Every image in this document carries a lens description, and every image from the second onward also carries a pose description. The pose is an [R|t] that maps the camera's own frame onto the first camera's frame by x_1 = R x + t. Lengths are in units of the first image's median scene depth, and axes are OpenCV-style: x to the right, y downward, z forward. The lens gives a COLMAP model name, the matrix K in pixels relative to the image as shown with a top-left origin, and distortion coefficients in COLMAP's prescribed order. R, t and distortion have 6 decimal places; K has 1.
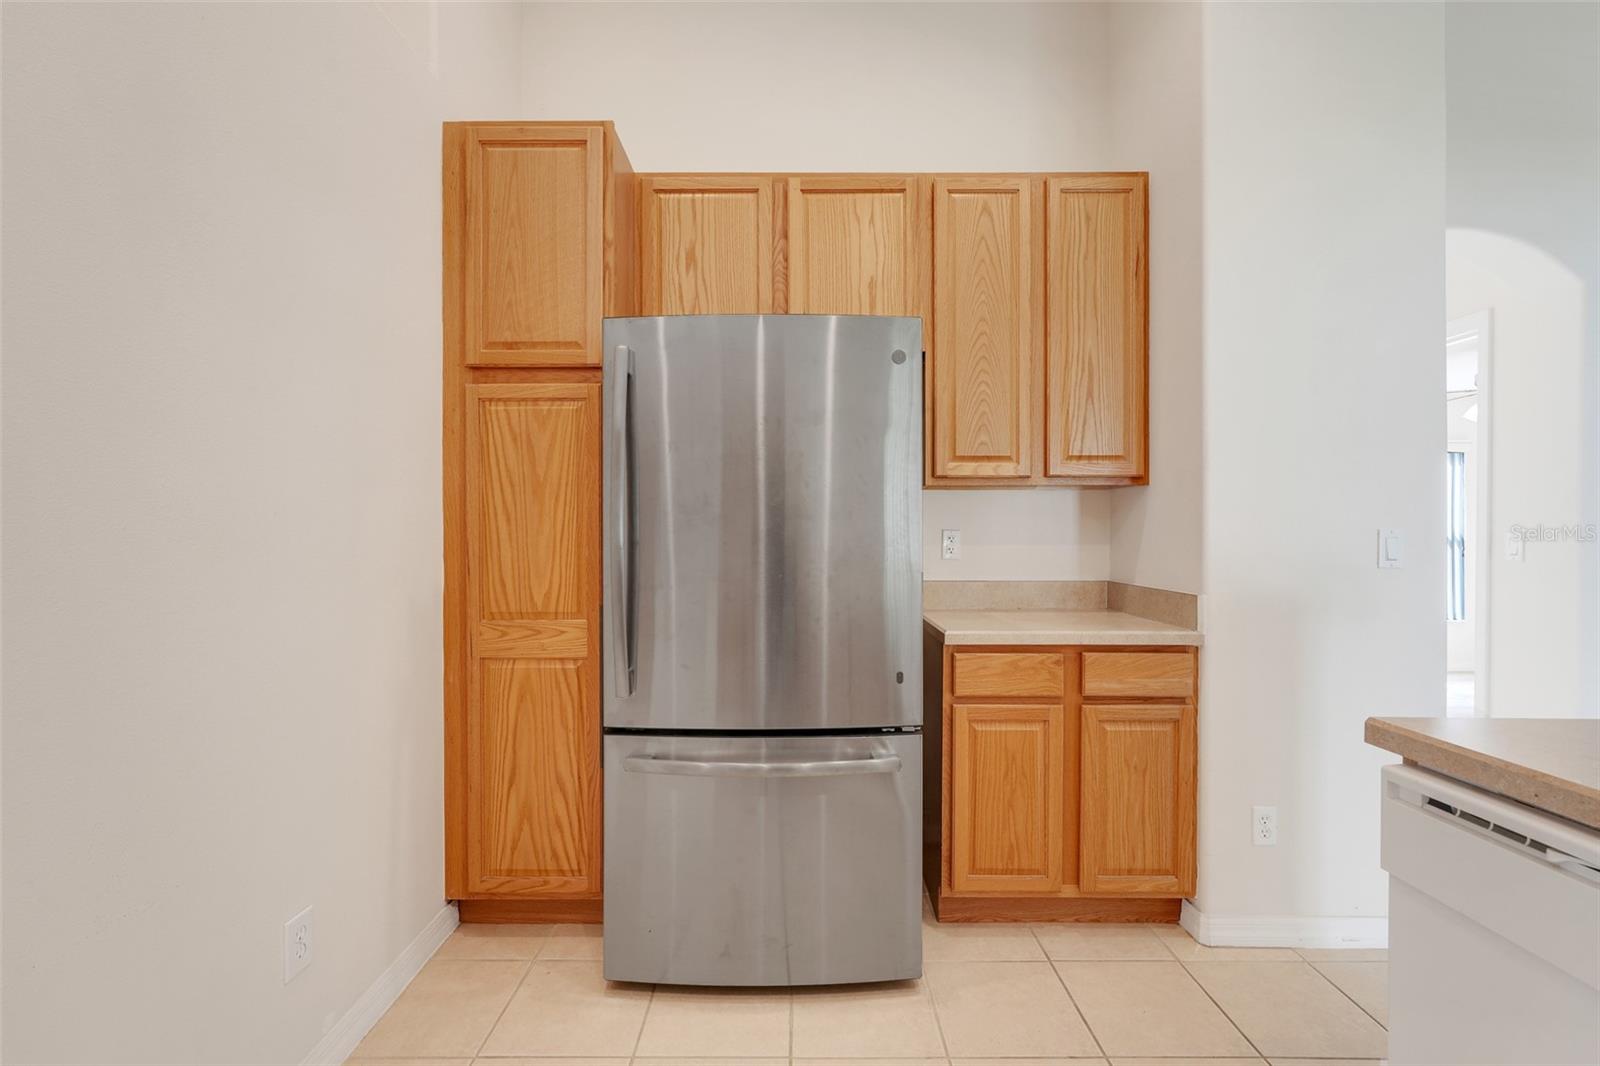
lens RADIAL K [[705.4, 0, 798.7], [0, 705.4, 530.7], [0, 0, 1]] dist [-0.005358, 0.000581]
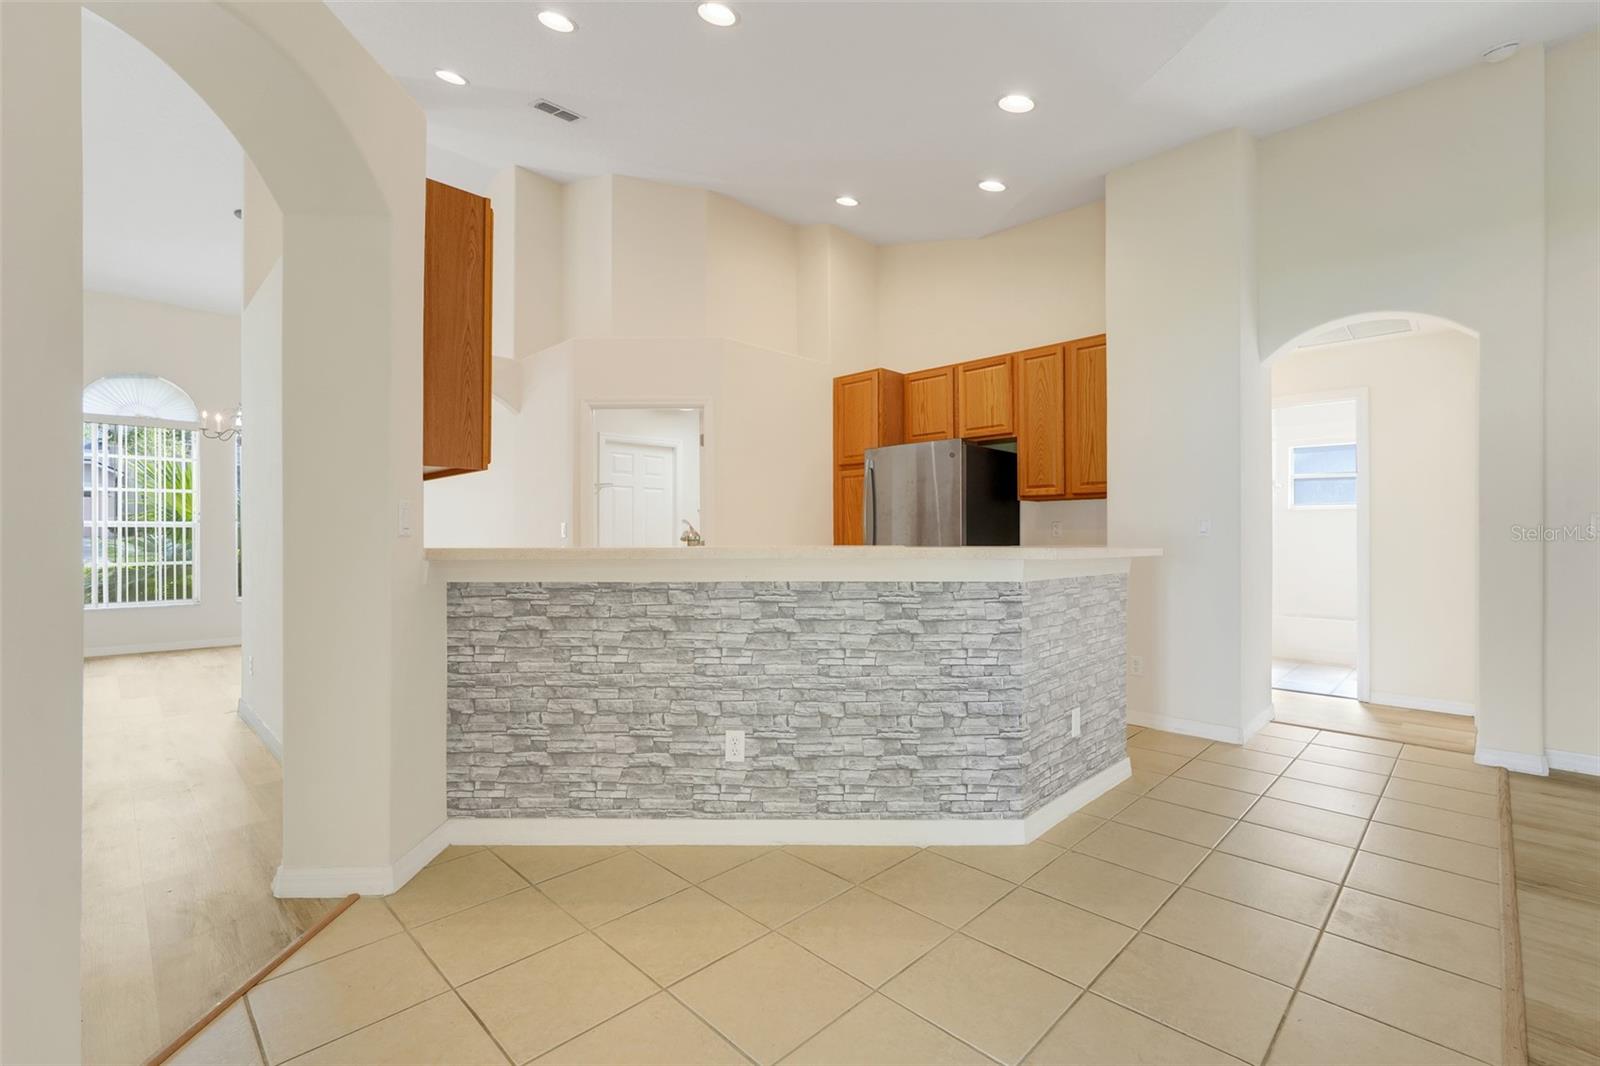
lens RADIAL K [[705.4, 0, 798.7], [0, 705.4, 530.7], [0, 0, 1]] dist [-0.005358, 0.000581]
pose [[0.704940, -0.004639, -0.709251, 1.218824], [-0.005089, 0.999920, -0.011598, 0.053226], [0.709248, 0.011785, 0.704860, -0.938710]]
